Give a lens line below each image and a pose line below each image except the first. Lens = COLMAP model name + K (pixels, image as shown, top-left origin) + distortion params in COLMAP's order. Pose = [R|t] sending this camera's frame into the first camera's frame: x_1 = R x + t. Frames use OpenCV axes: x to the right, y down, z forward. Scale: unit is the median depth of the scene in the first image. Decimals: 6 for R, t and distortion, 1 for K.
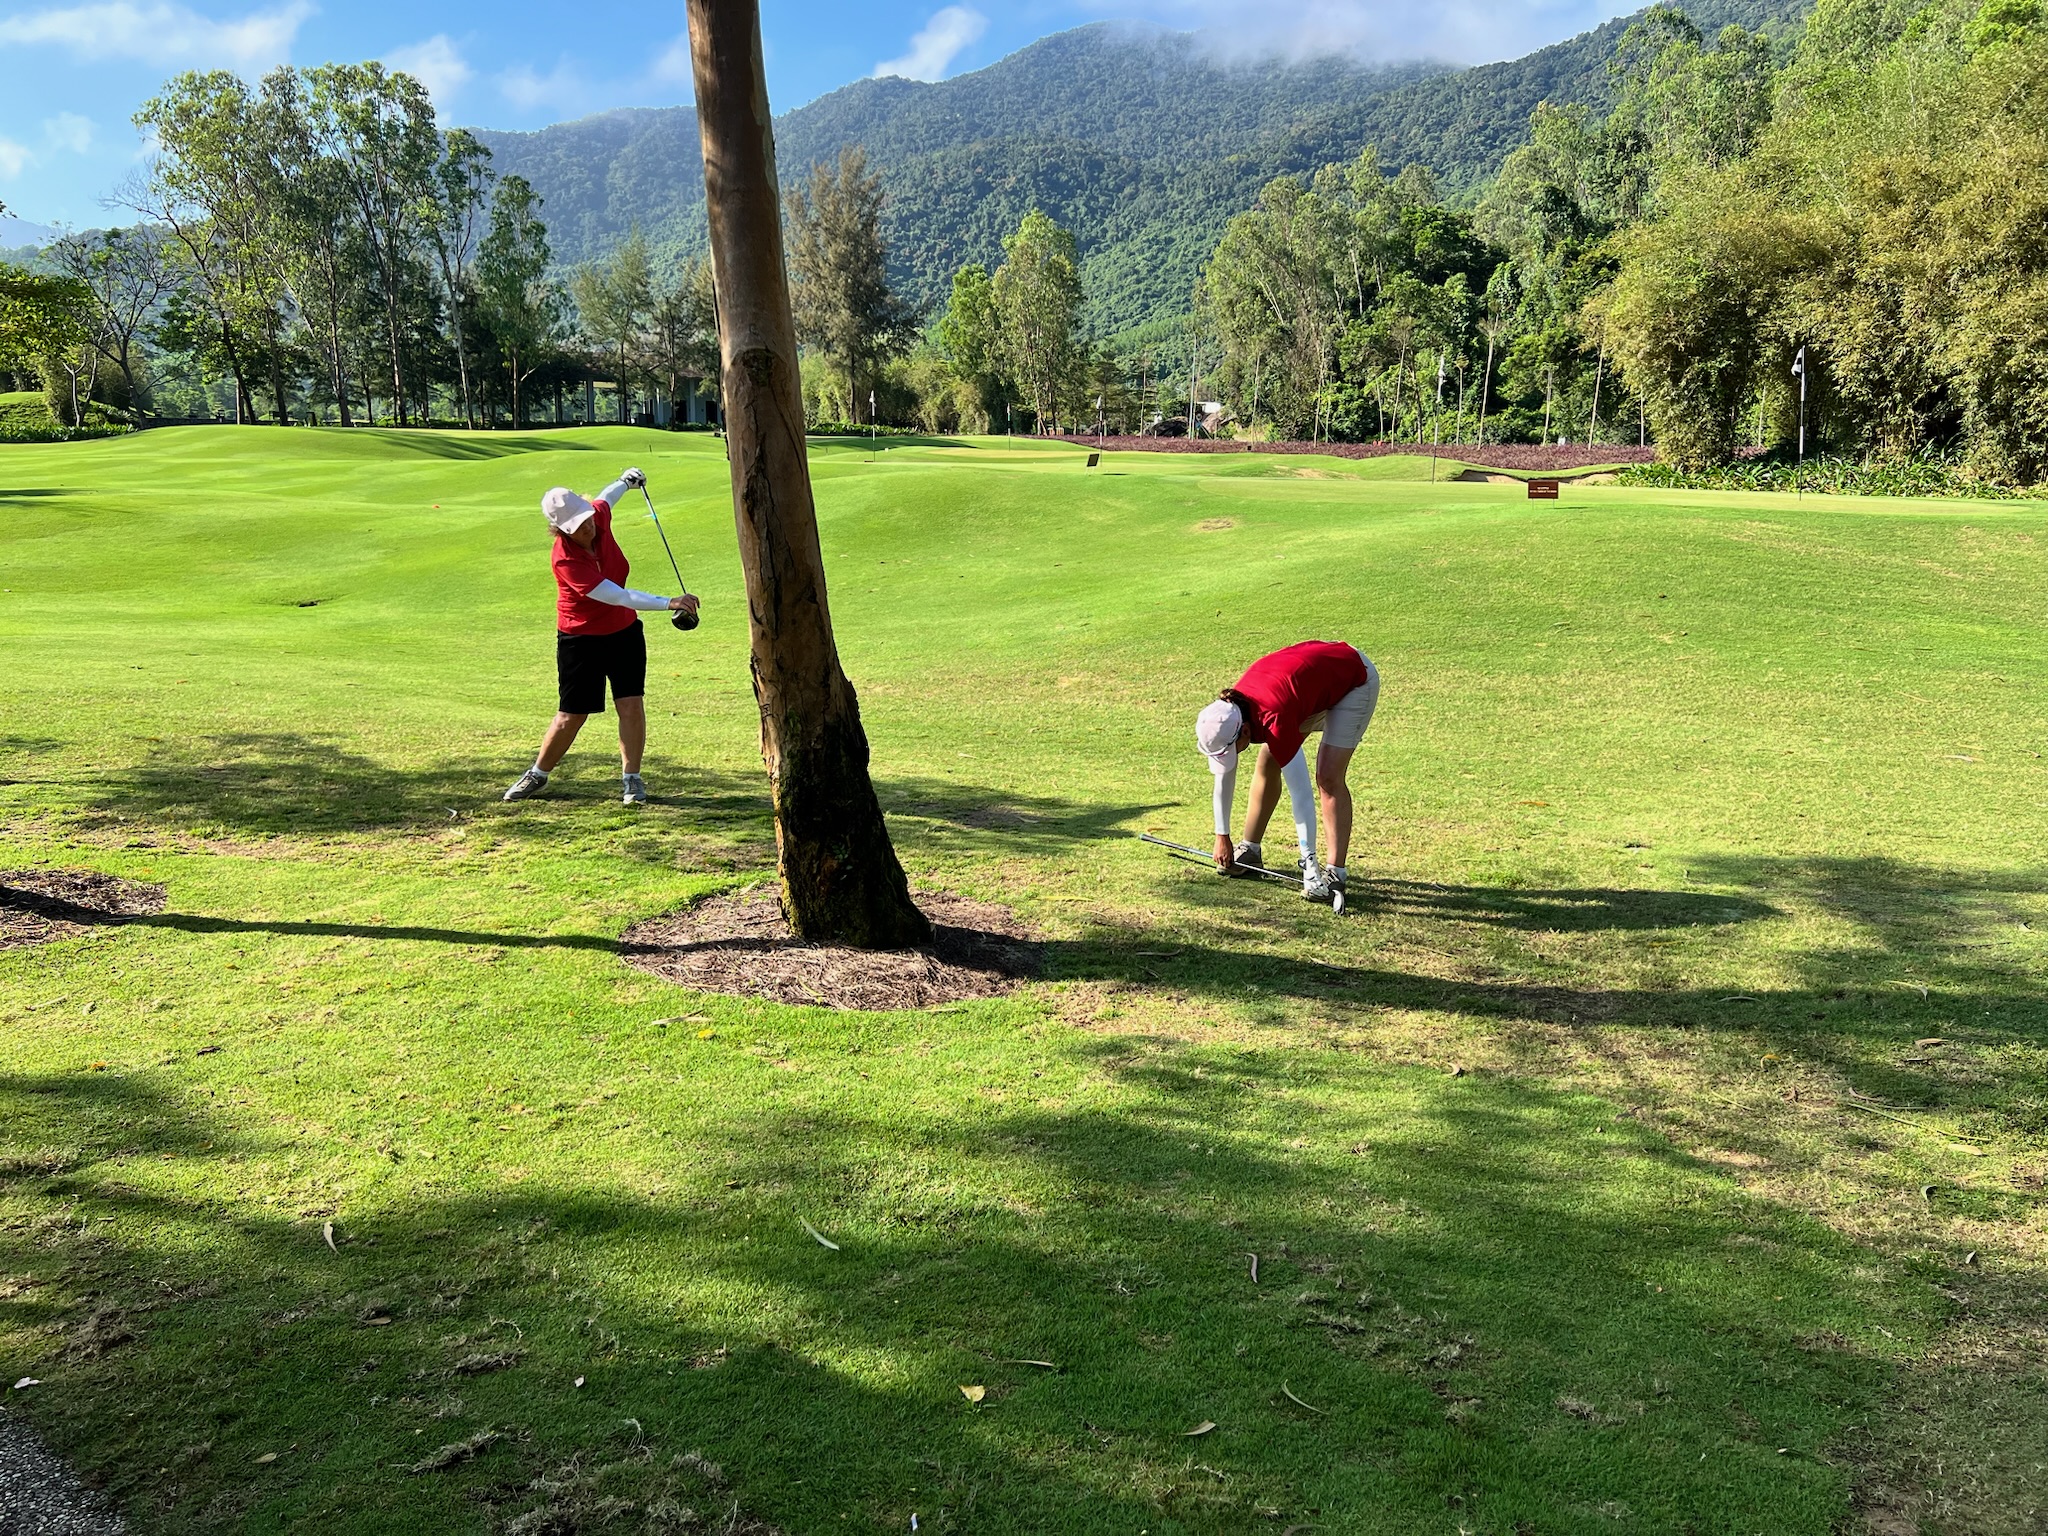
lens RADIAL K [[1542.3, 0, 1024.0], [0, 1542.3, 768.0], [0, 0, 1]] dist [0.051257, -0.070453]
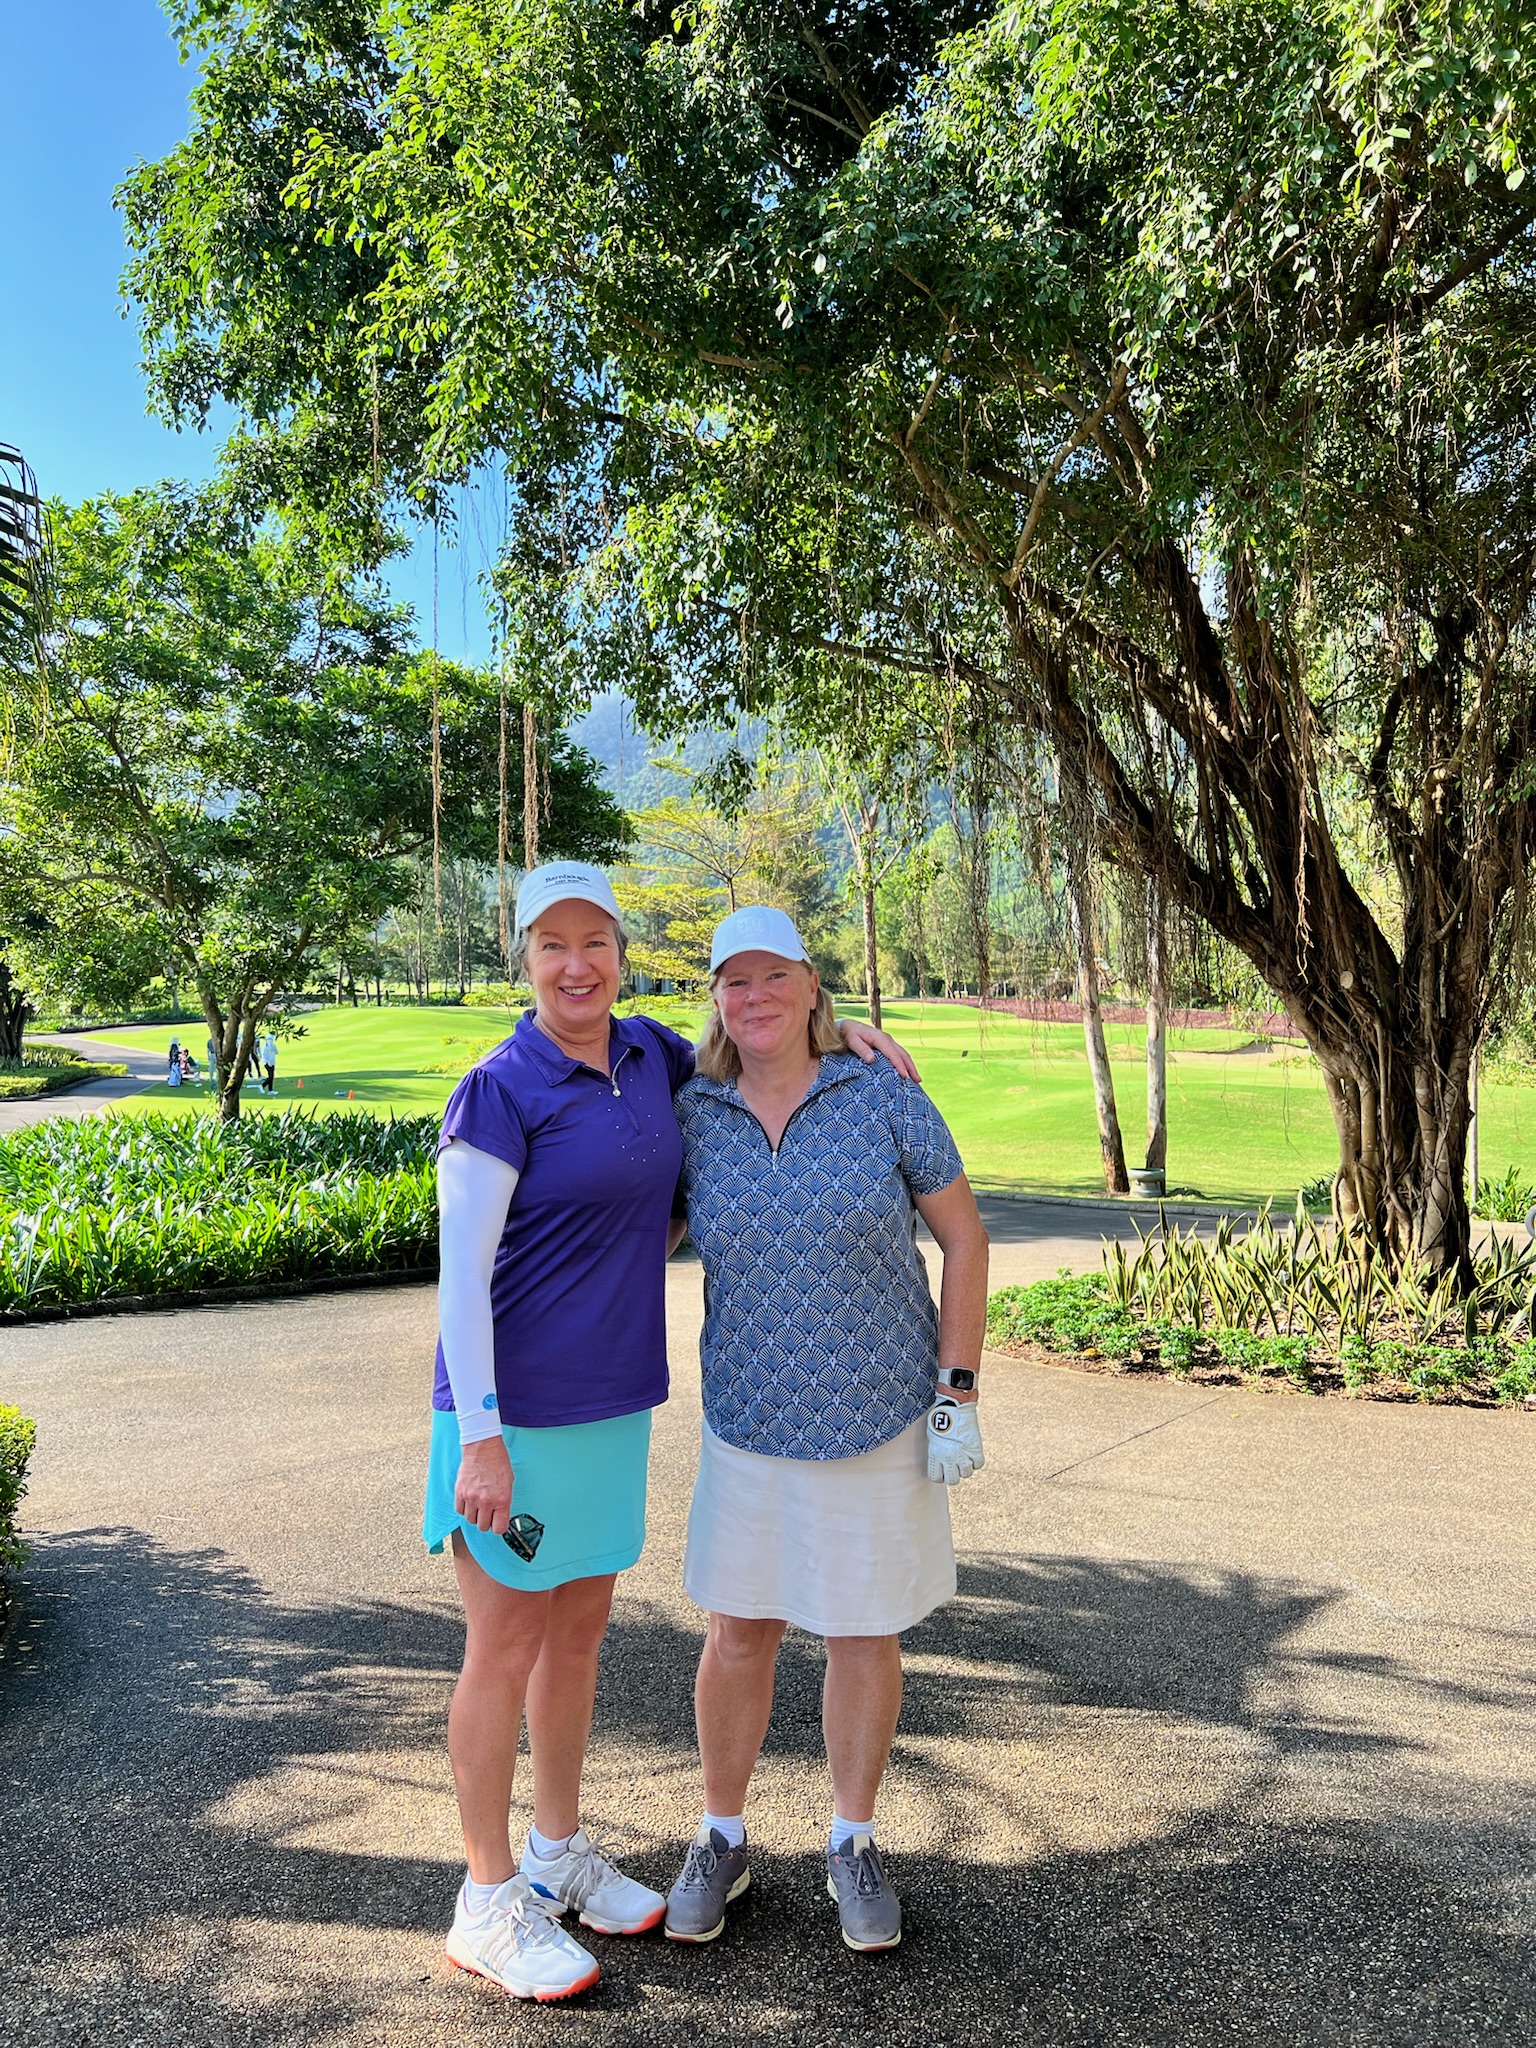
lens RADIAL K [[1542.3, 0, 765.6], [0, 1542.3, 1036.4], [0, 0, 1]] dist [0.051257, -0.070453]
pose [[0.993881, -0.000429, -0.110454, 0.002188], [-0.018816, 0.984720, -0.173127, 0.022040], [0.108840, 0.174146, 0.978686, -0.170499]]
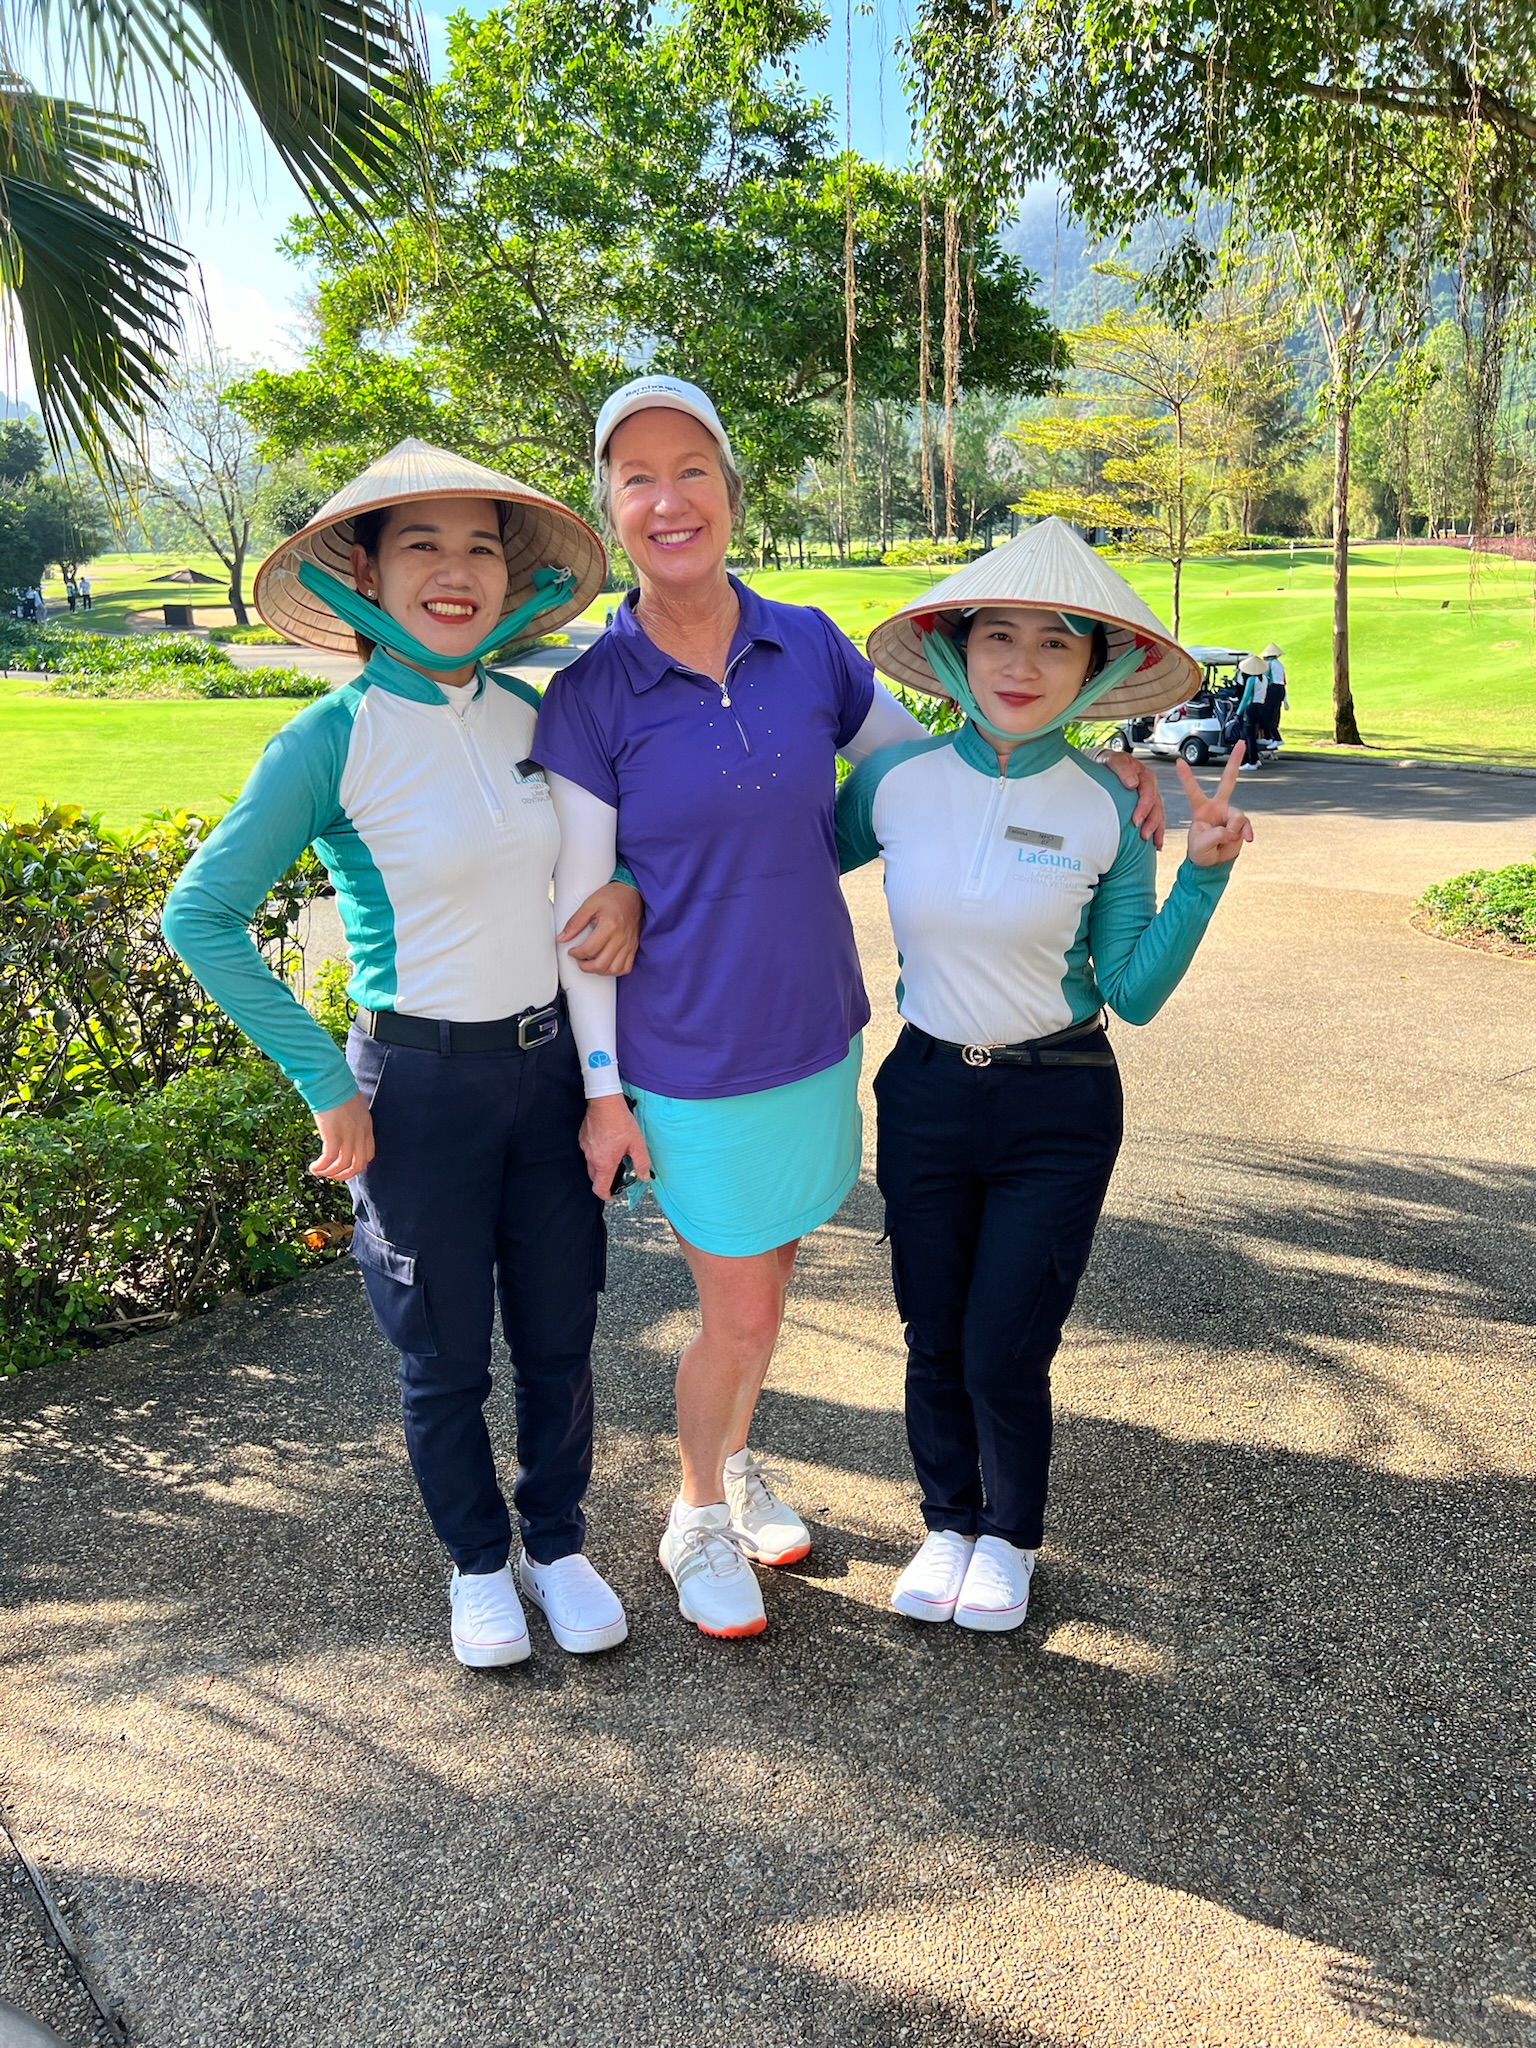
lens RADIAL K [[1542.3, 0, 765.6], [0, 1542.3, 1036.4], [0, 0, 1]] dist [0.051257, -0.070453]
pose [[0.928486, 0.080492, -0.362538, 0.001360], [-0.042896, 0.992939, 0.110596, 0.019526], [0.368881, -0.087135, 0.925383, -0.154758]]
